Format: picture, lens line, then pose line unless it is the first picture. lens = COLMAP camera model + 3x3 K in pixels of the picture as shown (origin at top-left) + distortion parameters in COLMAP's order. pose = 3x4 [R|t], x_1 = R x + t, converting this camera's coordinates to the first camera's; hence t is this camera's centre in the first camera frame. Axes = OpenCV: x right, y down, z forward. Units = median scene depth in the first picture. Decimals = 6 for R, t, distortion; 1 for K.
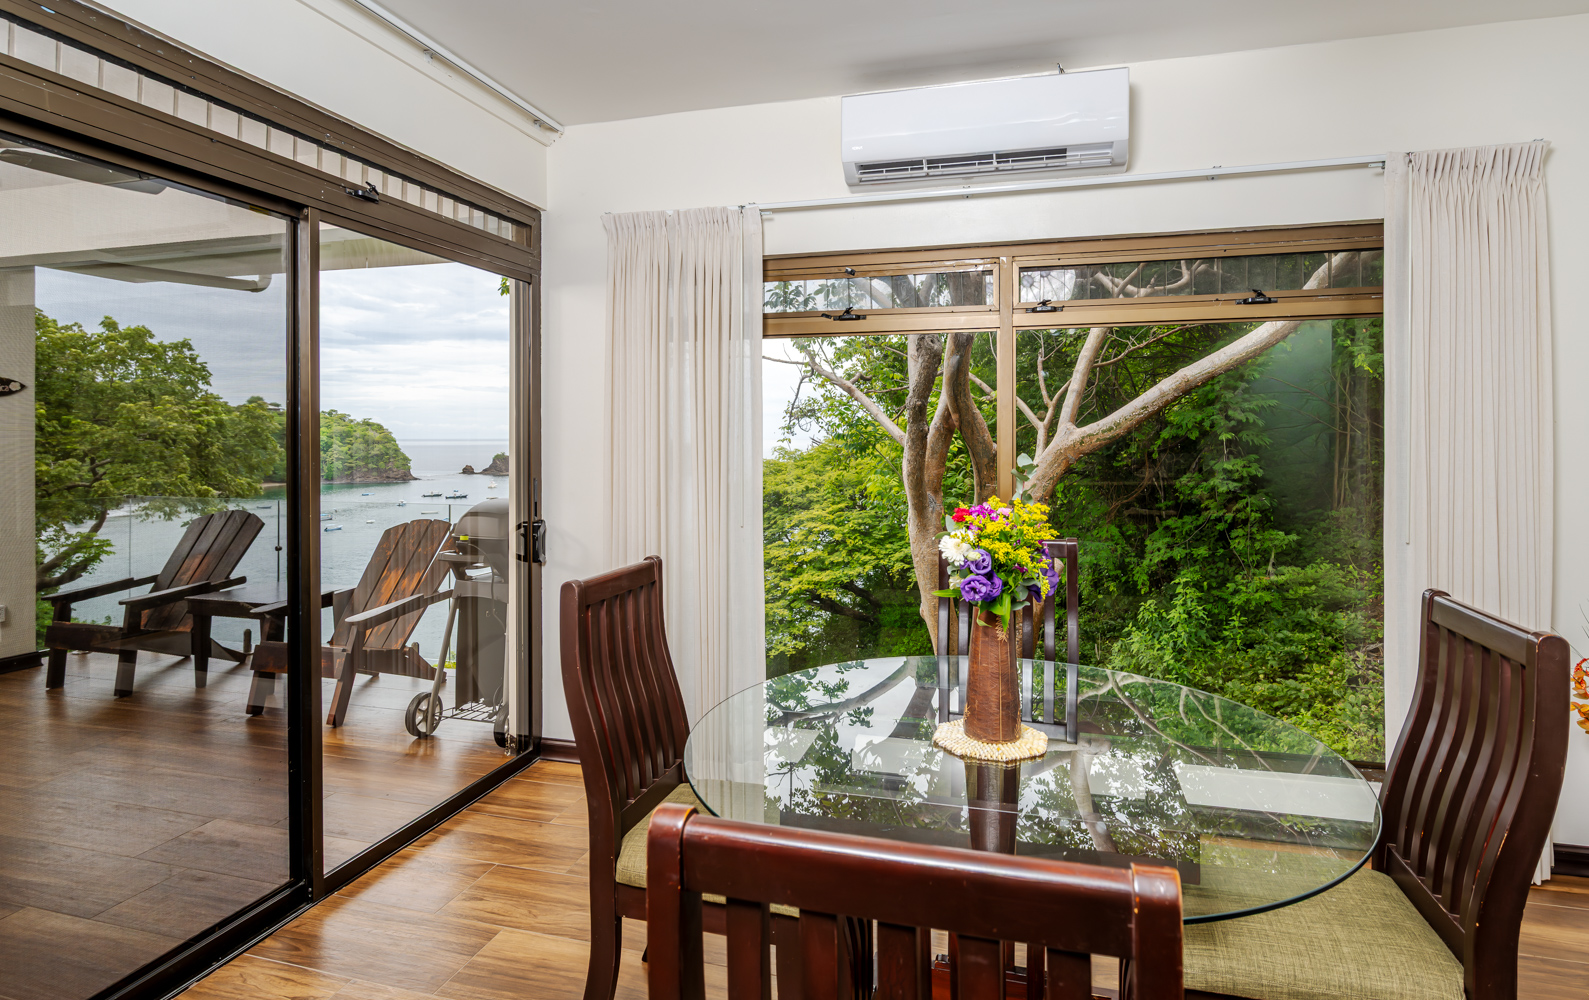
lens RADIAL K [[872.3, 0, 803.4], [0, 872.3, 446.3], [0, 0, 1]] dist [0.003990, 0.002448]
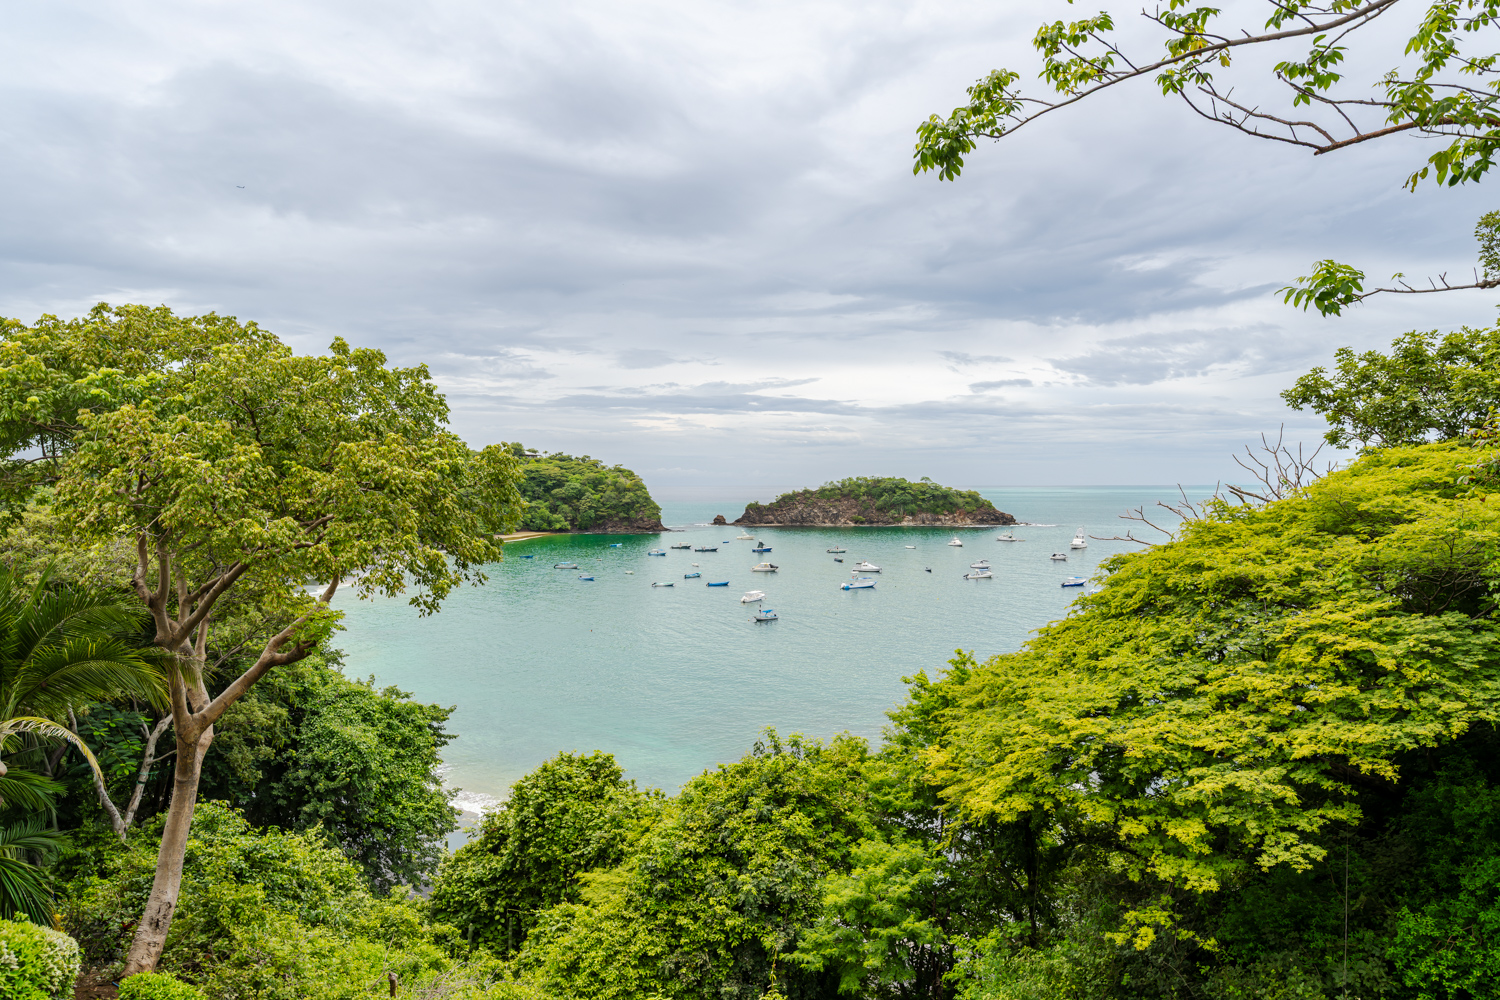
lens RADIAL K [[1006.2, 0, 749.7], [0, 1006.2, 494.8], [0, 0, 1]] dist [0.002013, 0.000214]
pose [[0.945115, 0.001383, -0.326734, -0.131323], [-0.001218, 0.999999, 0.000710, -0.004102], [0.326735, -0.000273, 0.945116, 0.247532]]
